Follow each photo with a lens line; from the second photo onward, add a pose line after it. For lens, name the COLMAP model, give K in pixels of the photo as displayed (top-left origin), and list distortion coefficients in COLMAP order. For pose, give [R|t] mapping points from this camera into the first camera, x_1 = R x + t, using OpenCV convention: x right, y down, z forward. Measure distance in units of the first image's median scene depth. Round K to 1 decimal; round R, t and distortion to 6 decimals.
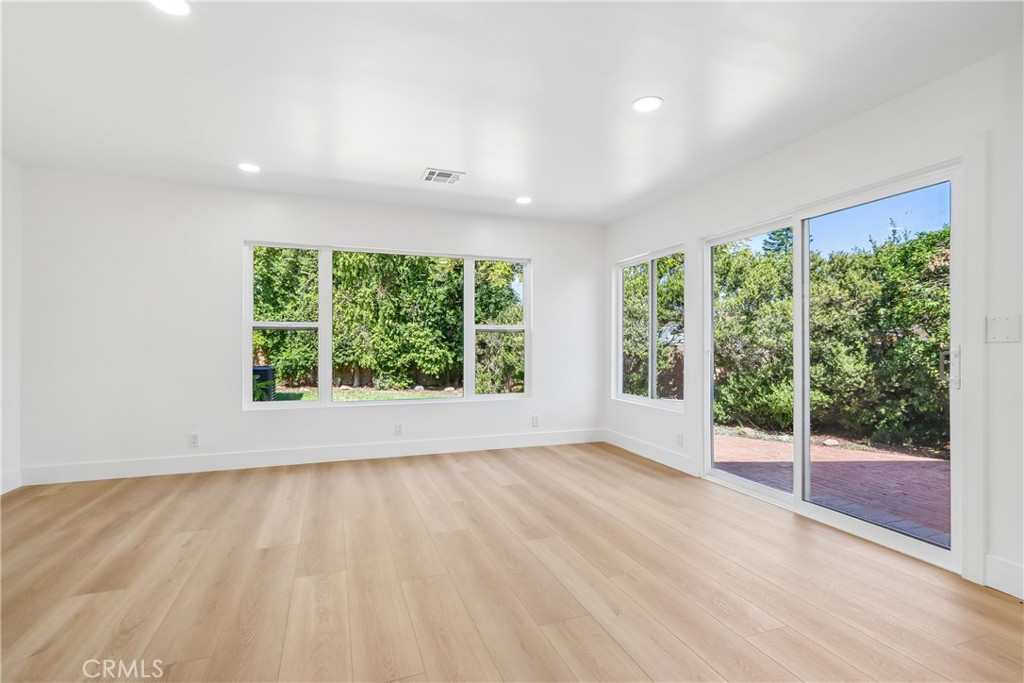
lens RADIAL K [[473.3, 0, 508.0], [0, 473.3, 347.5], [0, 0, 1]] dist [-0.002839, -0.000277]
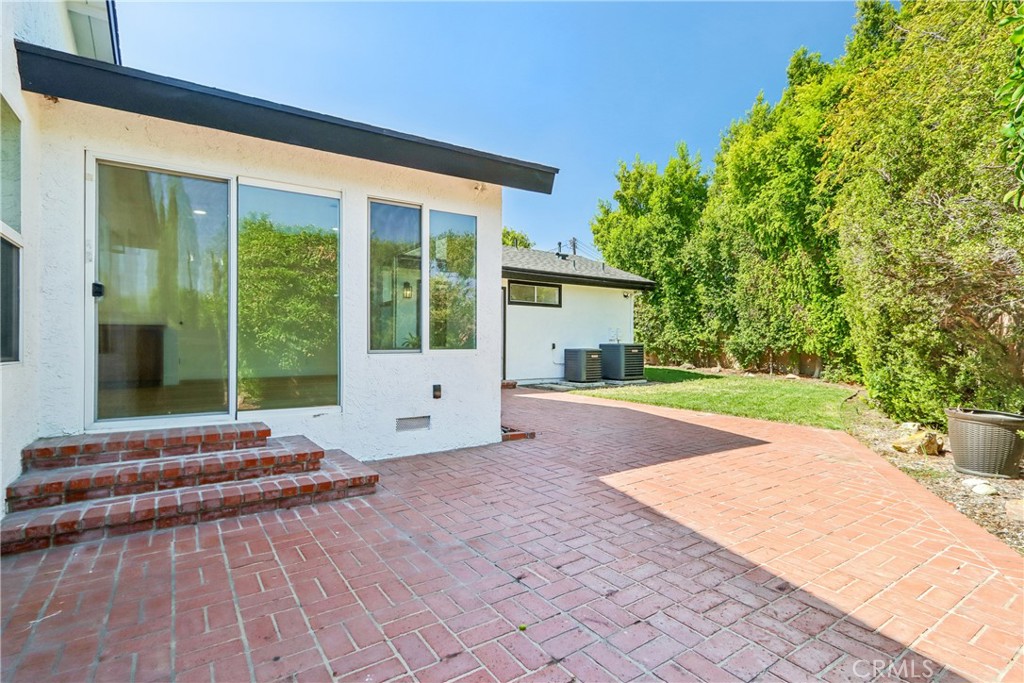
lens RADIAL K [[504.7, 0, 540.7], [0, 504.7, 344.6], [0, 0, 1]] dist [0.130375, -0.000133]
pose [[0.294099, 0.004551, -0.955764, 0.455286], [-0.007757, 0.999967, 0.002375, 0.029721], [0.955744, 0.006715, 0.294124, 0.299787]]
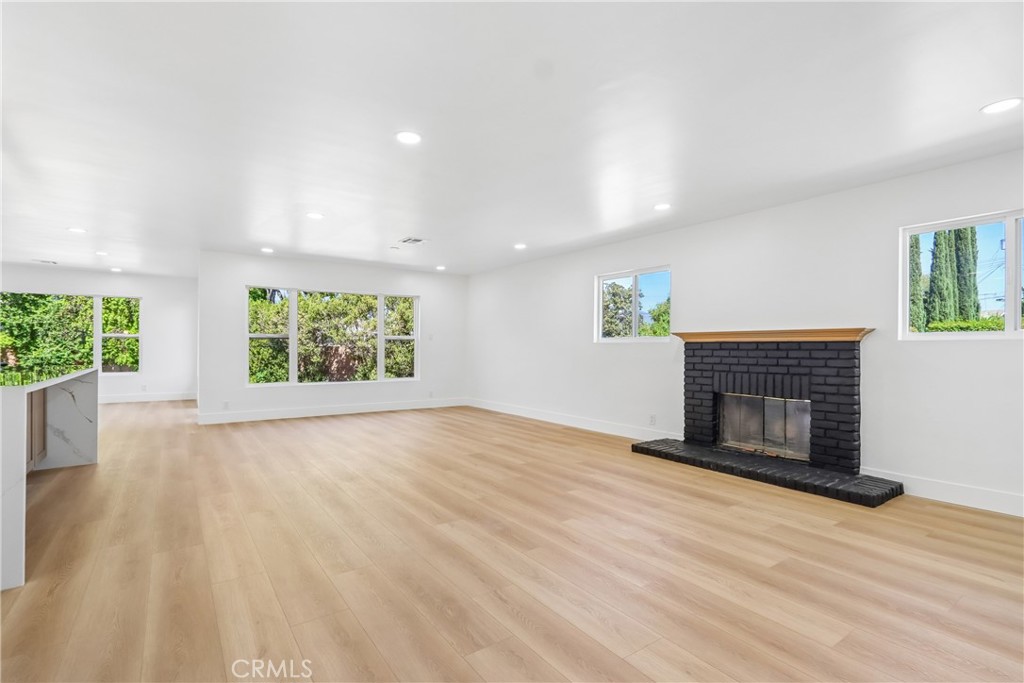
lens RADIAL K [[474.5, 0, 512.0], [0, 474.5, 341.5], [0, 0, 1]] dist [-0.000919, 0.000269]
pose [[0.963057, 0.005758, 0.269234, 0.322809], [-0.001927, 0.999893, -0.014492, 0.000553], [-0.269289, 0.013438, 0.962966, -0.397189]]
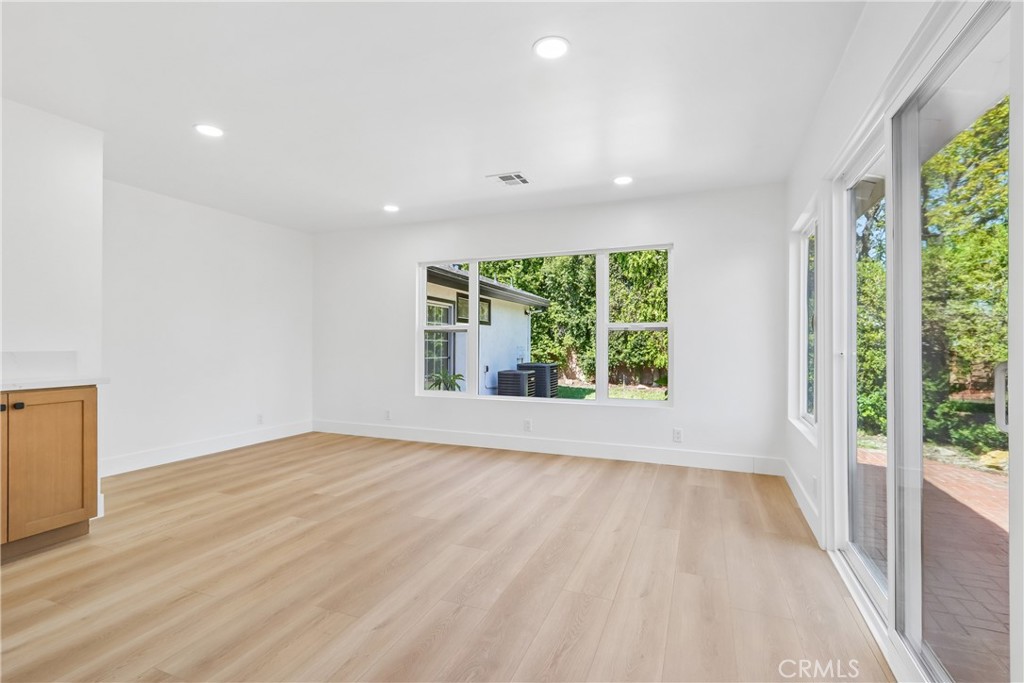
lens RADIAL K [[474.5, 0, 512.0], [0, 474.5, 341.5], [0, 0, 1]] dist [-0.000919, 0.000269]
pose [[0.741367, -0.003775, -0.671089, 0.140767], [-0.004567, 0.999933, -0.010670, -0.000142], [0.671084, 0.010975, 0.741300, 0.062354]]
